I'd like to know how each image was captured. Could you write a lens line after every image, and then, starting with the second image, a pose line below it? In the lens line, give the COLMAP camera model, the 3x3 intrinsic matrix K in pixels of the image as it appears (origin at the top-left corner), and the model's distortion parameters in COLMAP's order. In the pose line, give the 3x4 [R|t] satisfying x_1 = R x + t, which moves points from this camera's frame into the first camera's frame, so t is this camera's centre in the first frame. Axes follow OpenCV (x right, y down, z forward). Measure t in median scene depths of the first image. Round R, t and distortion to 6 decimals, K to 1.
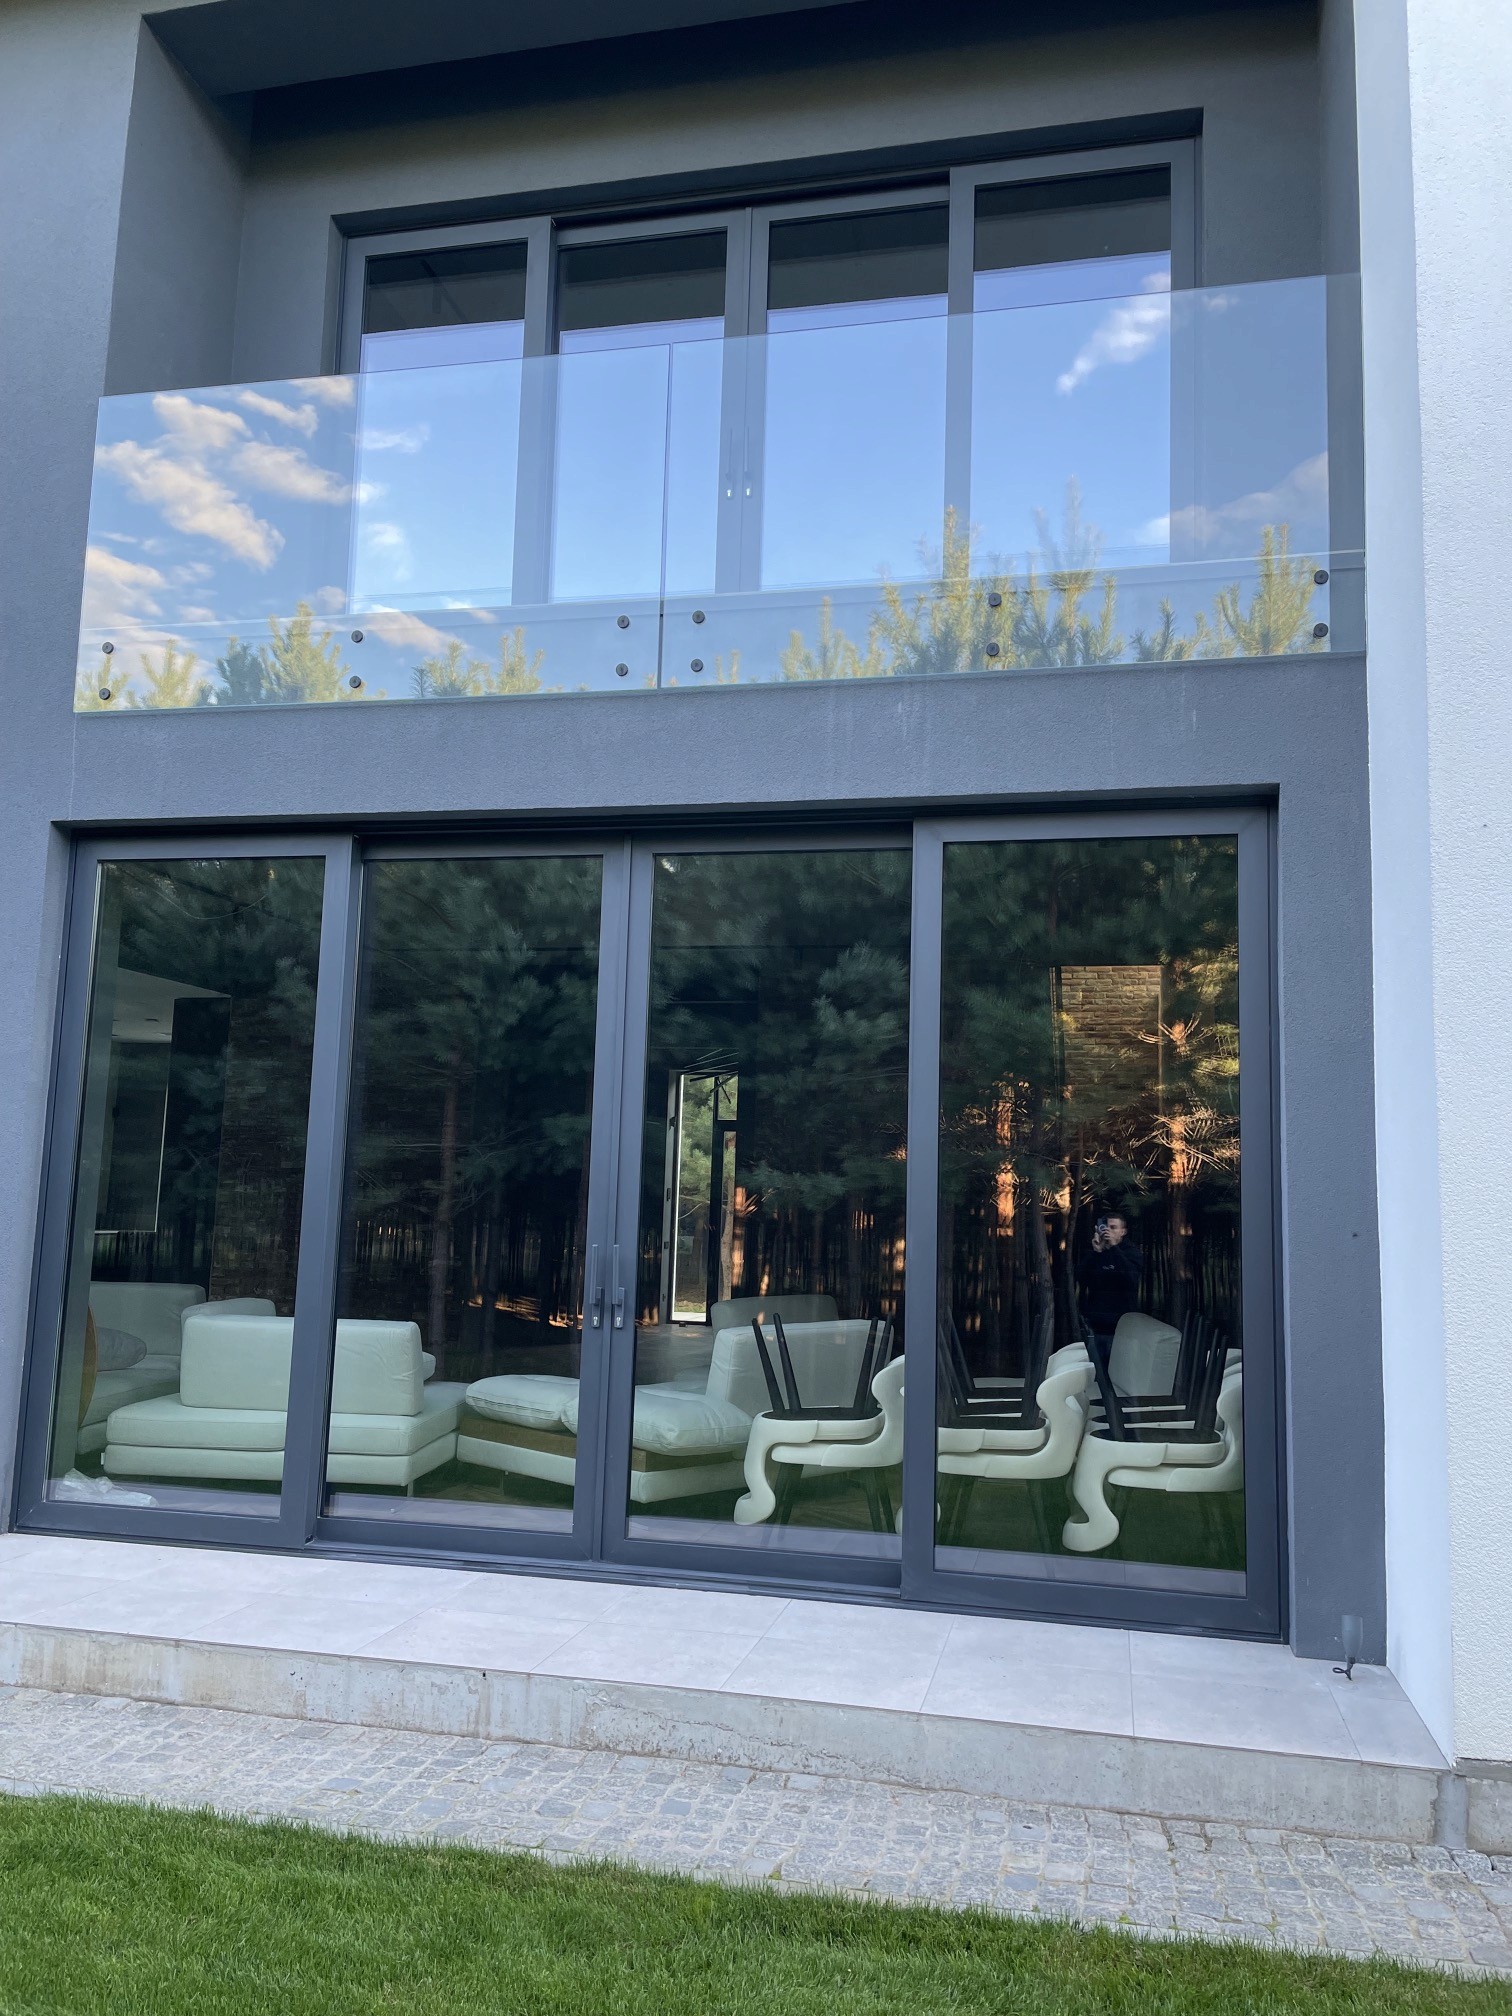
lens RADIAL K [[1537.2, 0, 767.3], [0, 1537.2, 1004.8], [0, 0, 1]] dist [0.086321, -0.116569]
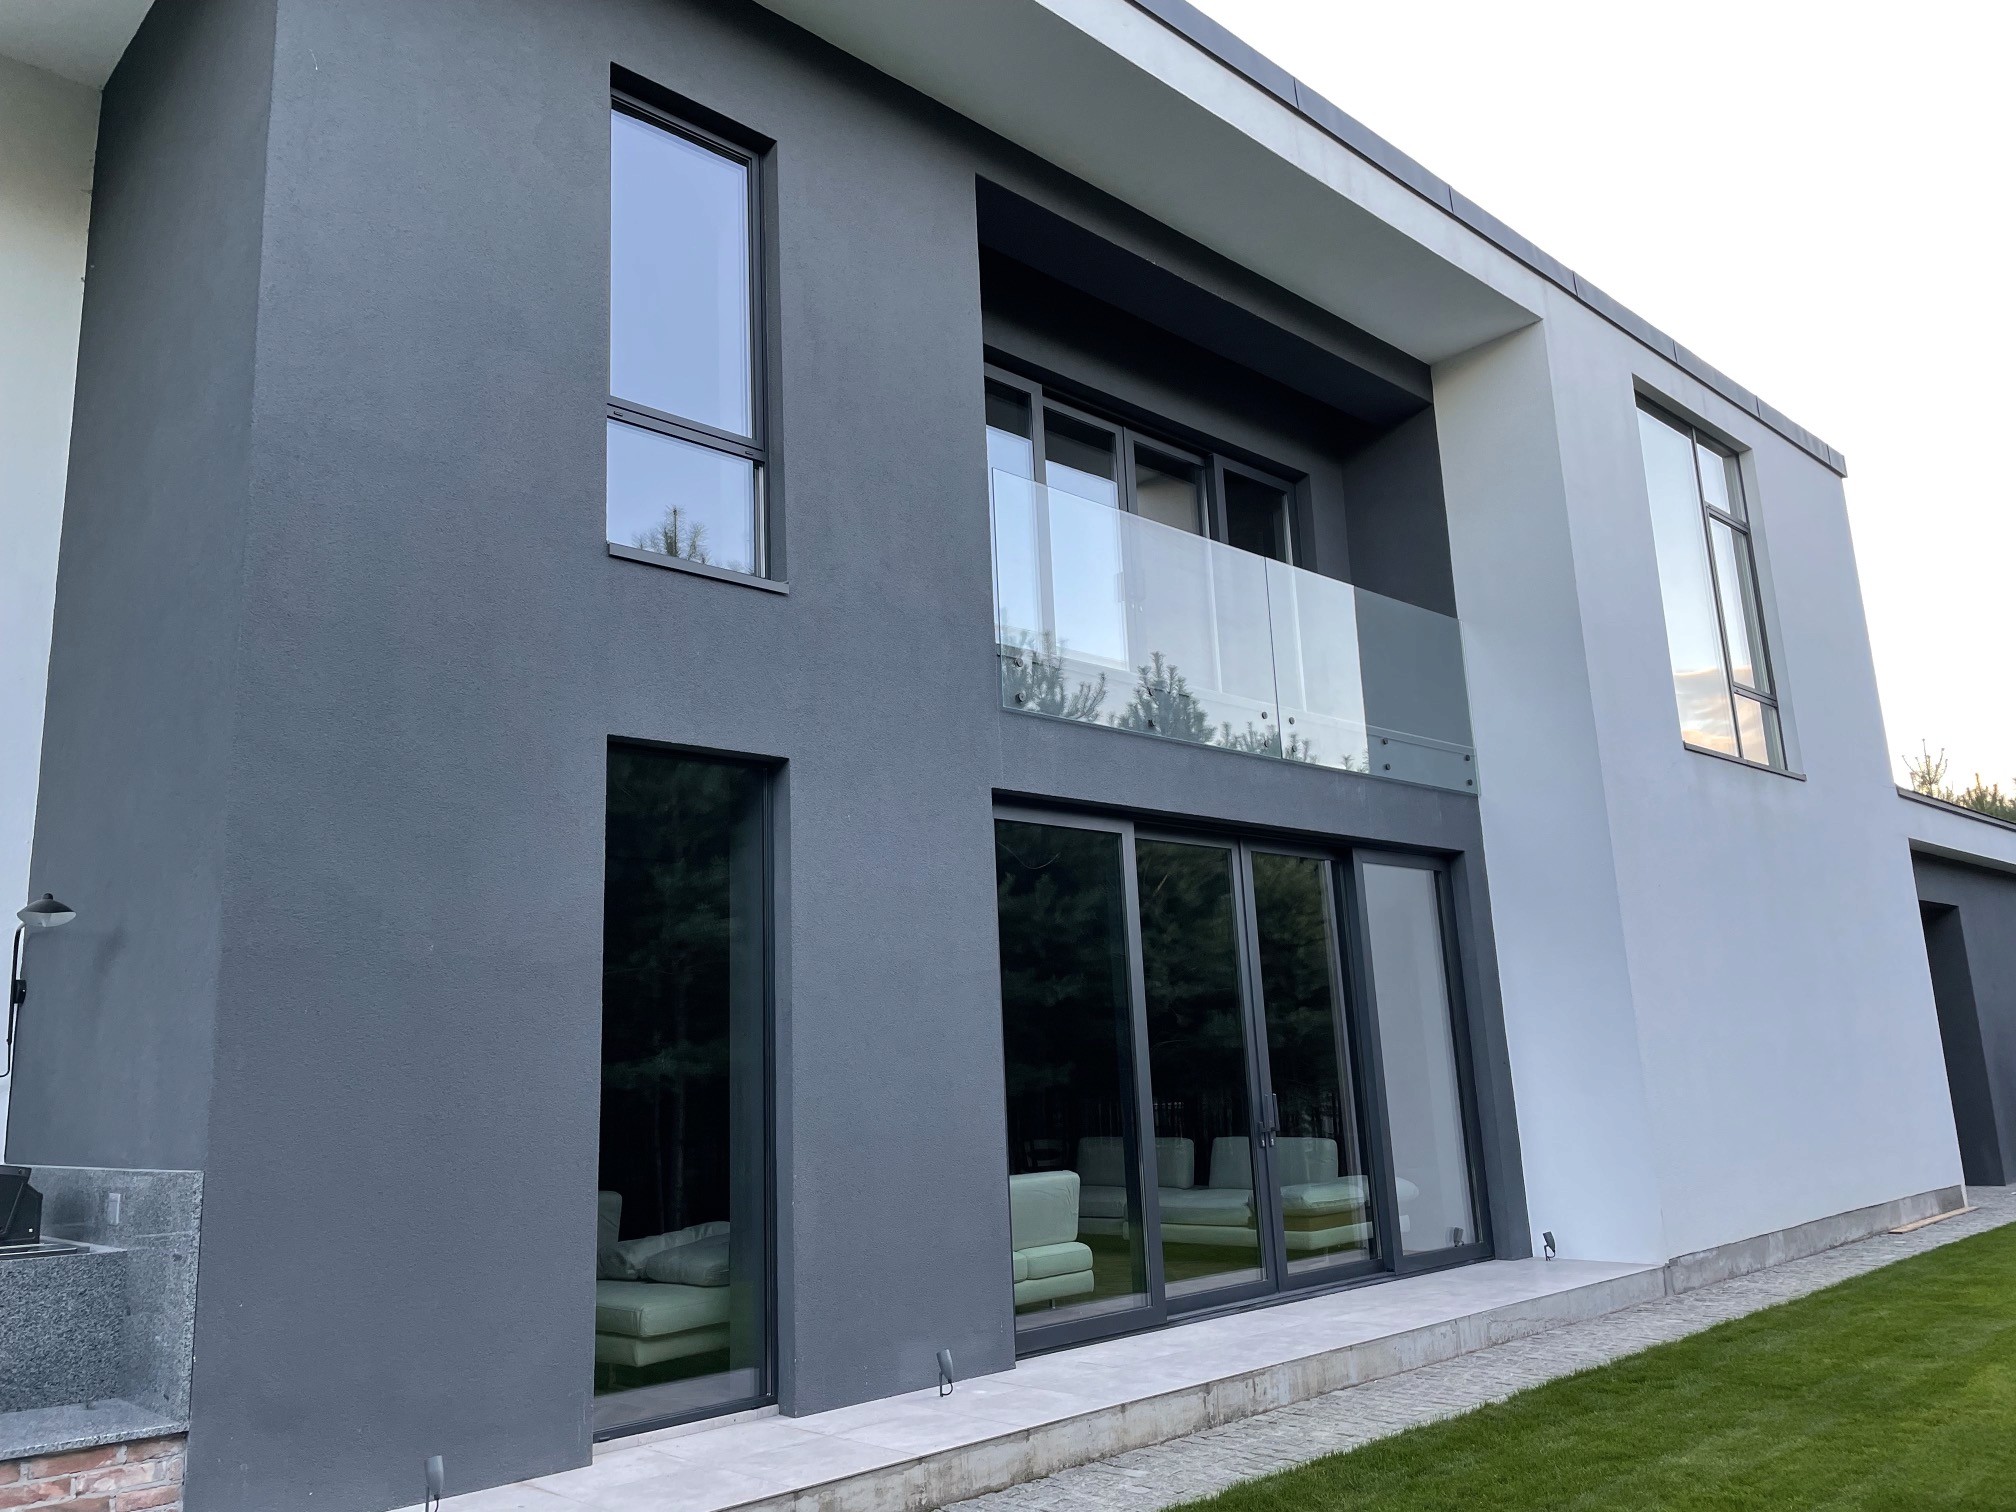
lens RADIAL K [[1537.2, 0, 984.2], [0, 1537.2, 747.4], [0, 0, 1]] dist [0.086321, -0.116569]
pose [[0.548500, 0.127190, 0.826420, -1.943106], [-0.045988, 0.991456, -0.122068, 0.006817], [-0.834885, 0.028948, 0.549663, 0.402145]]
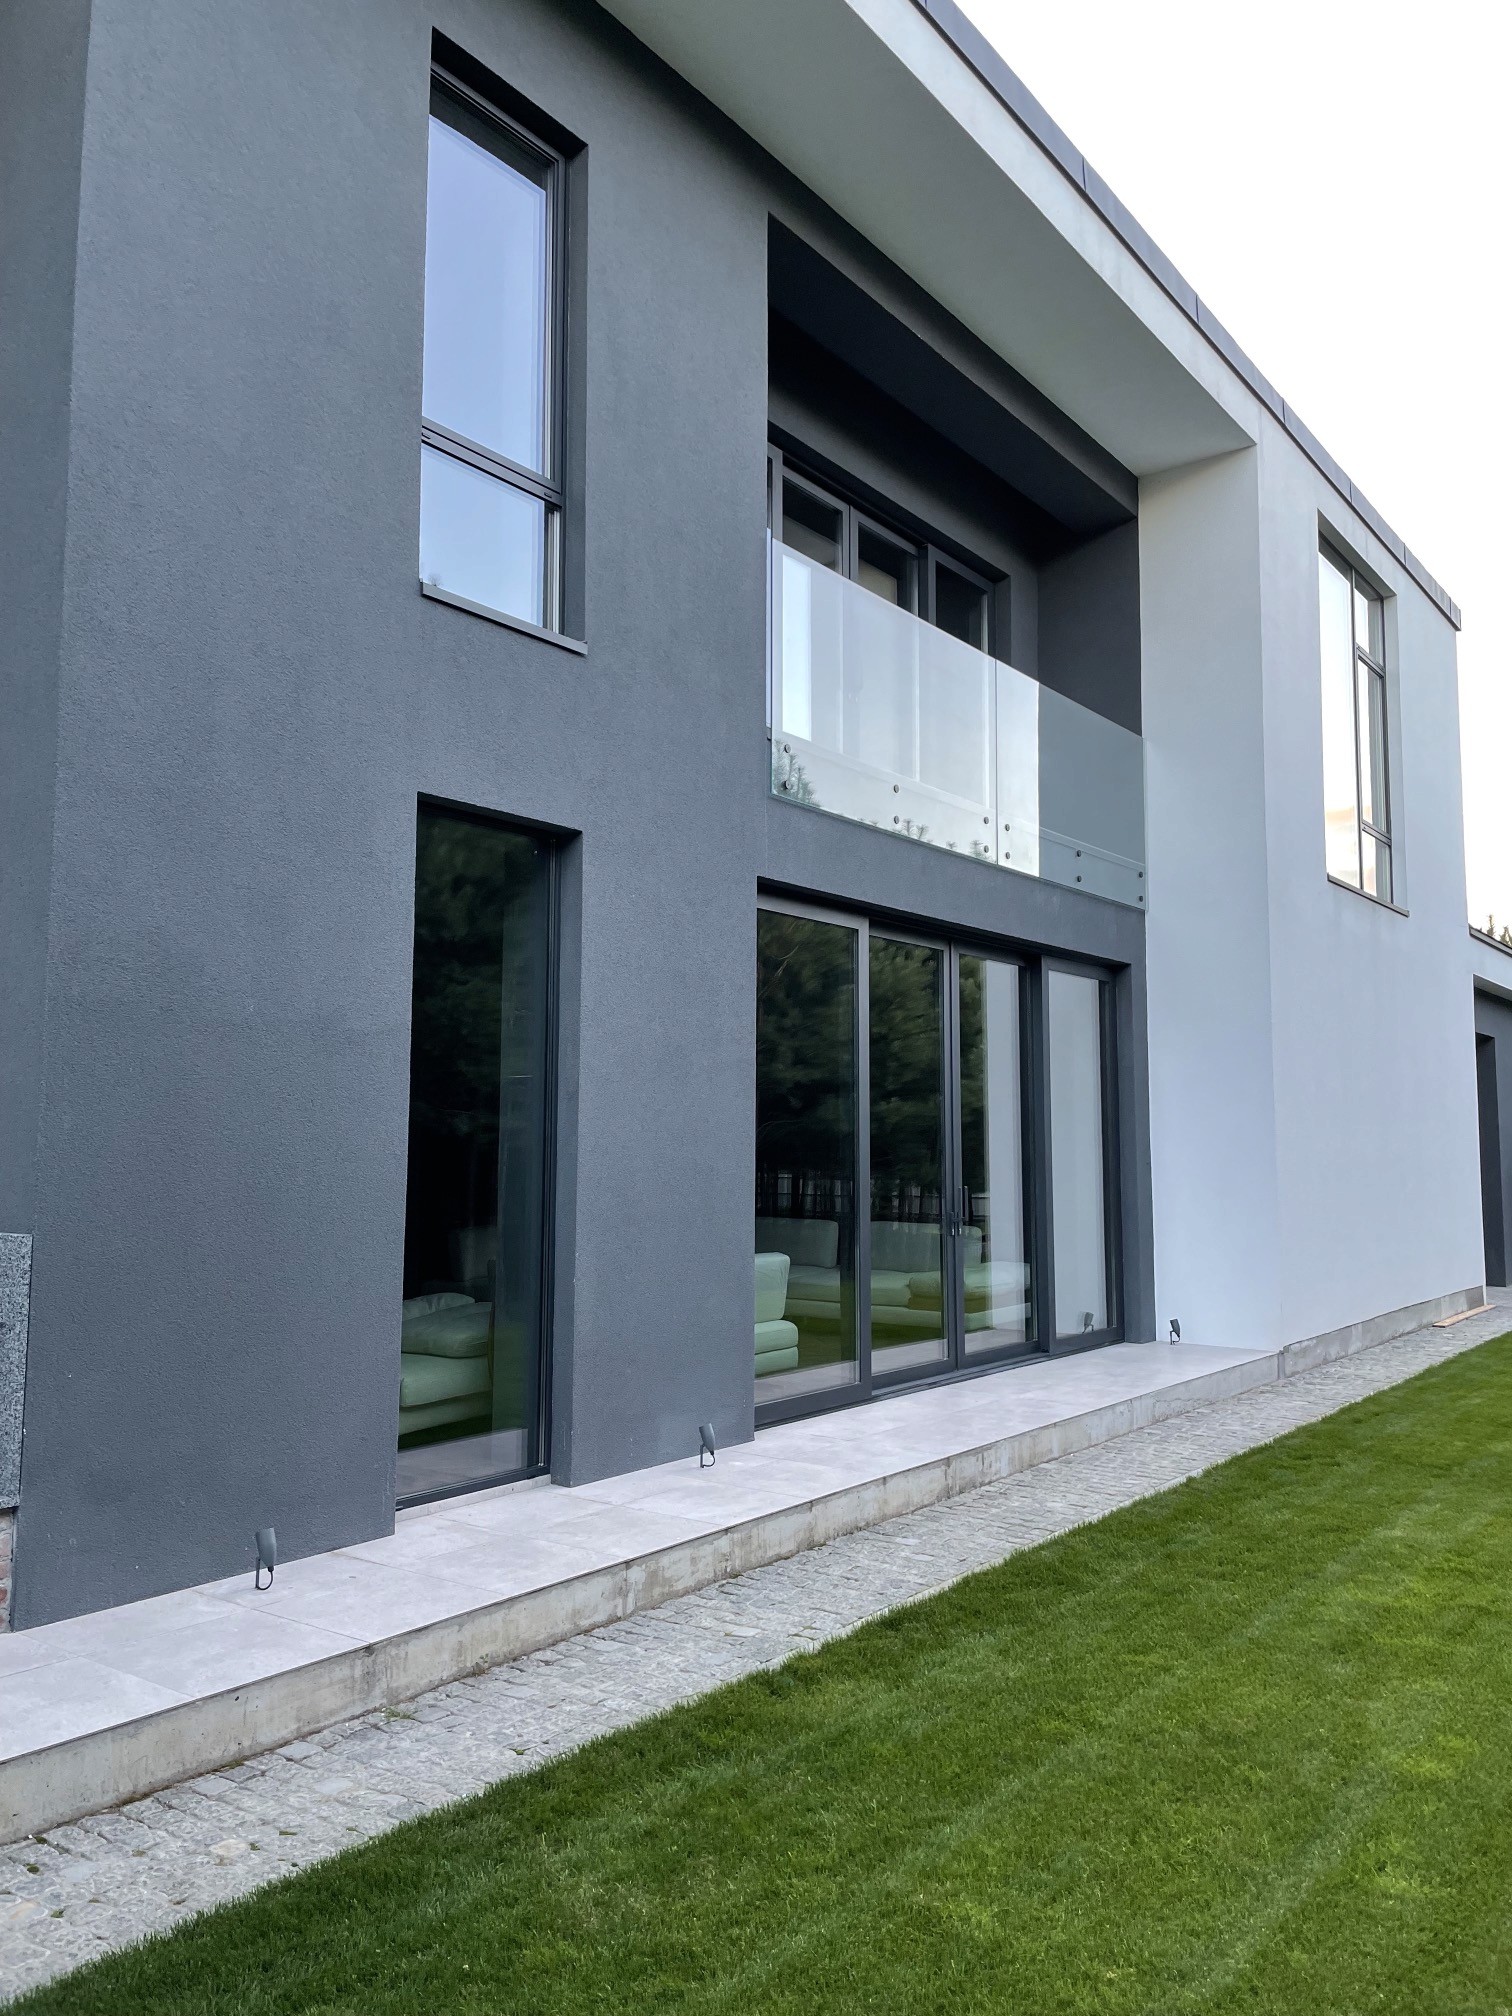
lens RADIAL K [[1537.2, 0, 767.3], [0, 1537.2, 1004.8], [0, 0, 1]] dist [0.086321, -0.116569]
pose [[0.394028, 0.058800, 0.917215, -2.044073], [-0.105492, 0.994250, -0.018420, 0.012393], [-0.913024, -0.089501, 0.397965, 0.633078]]
